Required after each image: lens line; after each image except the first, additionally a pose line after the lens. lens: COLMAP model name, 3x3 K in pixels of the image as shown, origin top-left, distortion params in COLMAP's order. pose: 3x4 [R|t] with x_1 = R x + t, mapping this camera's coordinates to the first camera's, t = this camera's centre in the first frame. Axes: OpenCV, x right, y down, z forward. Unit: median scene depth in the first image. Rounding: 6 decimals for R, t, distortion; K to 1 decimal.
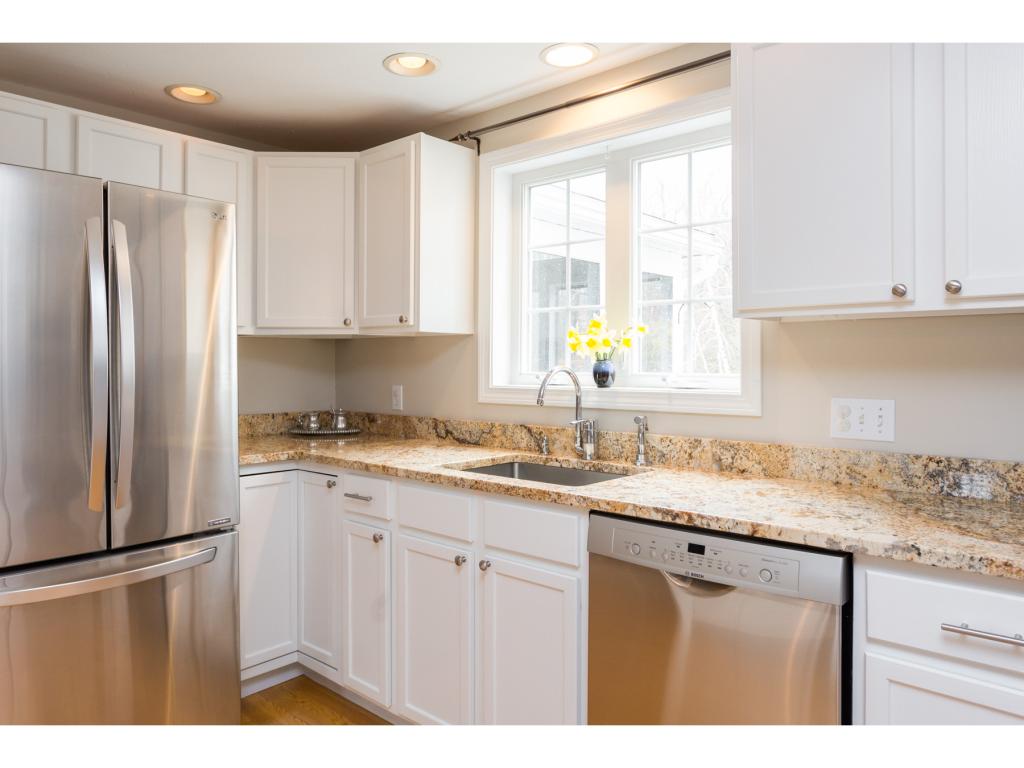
lens RADIAL K [[742.3, 0, 514.9], [0, 742.3, 351.5], [0, 0, 1]] dist [0.003052, -0.000375]
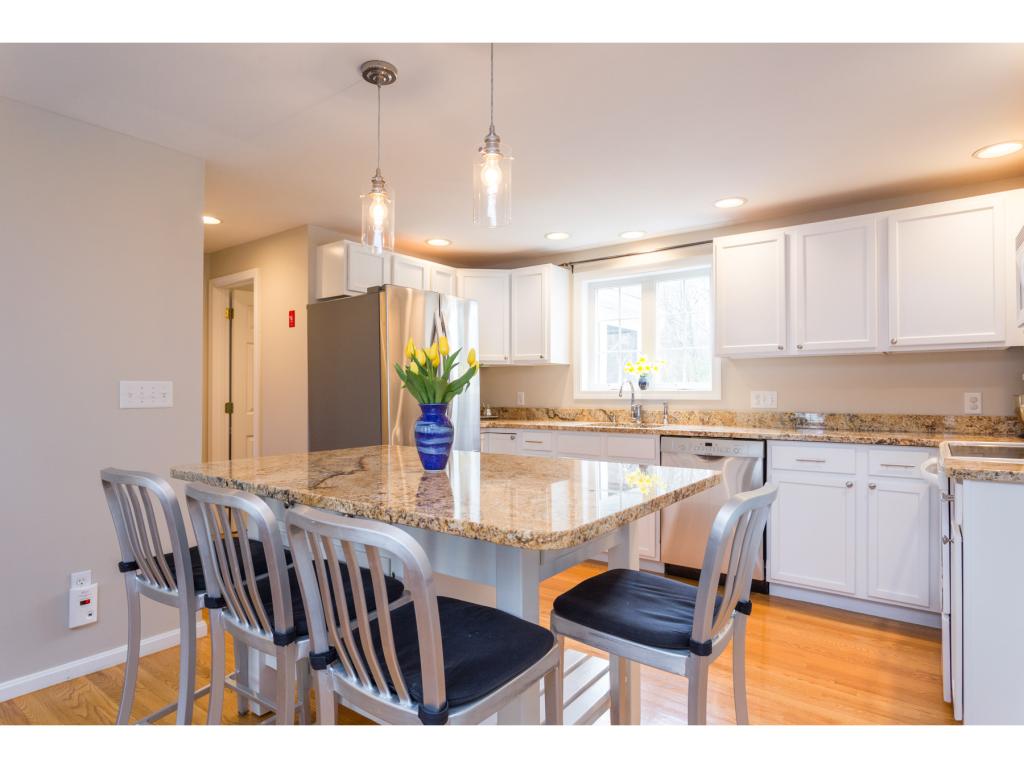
lens RADIAL K [[585.0, 0, 543.0], [0, 585.0, 386.4], [0, 0, 1]] dist [0.000116, 0.000013]
pose [[0.993096, -0.002496, 0.117275, -0.357830], [0.001397, 0.999954, 0.009459, 0.022747], [-0.117293, -0.009230, 0.993054, -0.611277]]
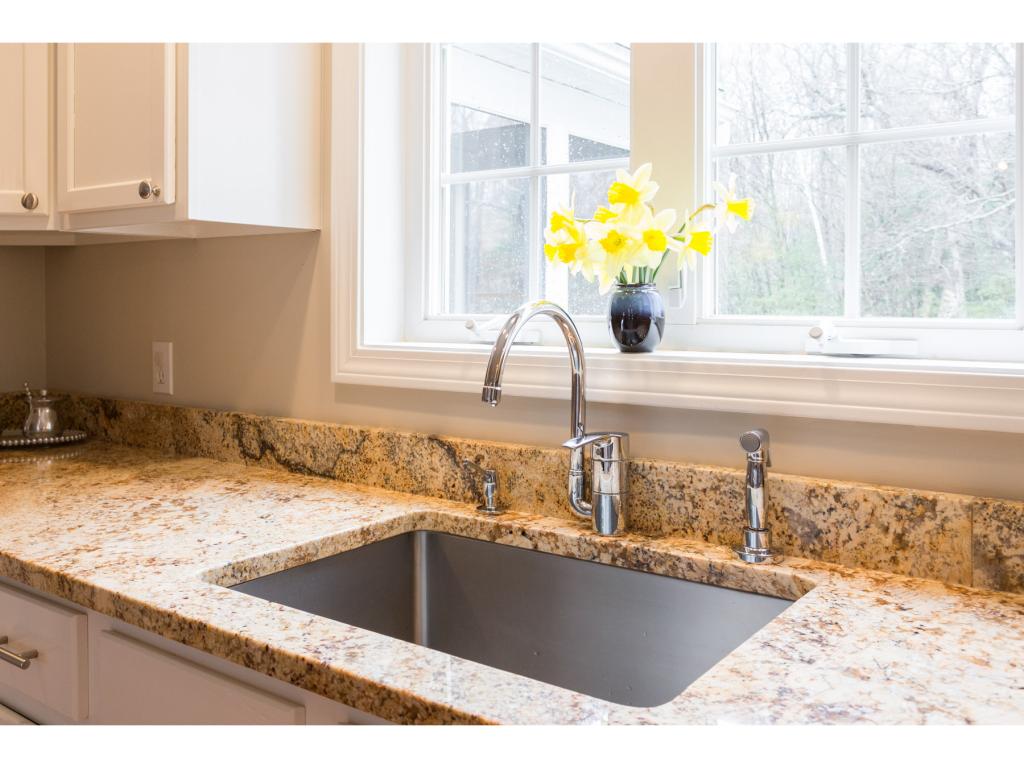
lens RADIAL K [[922.0, 0, 506.6], [0, 922.0, 299.7], [0, 0, 1]] dist [-0.002748, -0.002752]
pose [[0.992858, -0.002721, 0.119274, -0.012499], [0.000465, 0.999821, 0.018936, 0.009798], [-0.119304, -0.018745, 0.992681, 0.501835]]
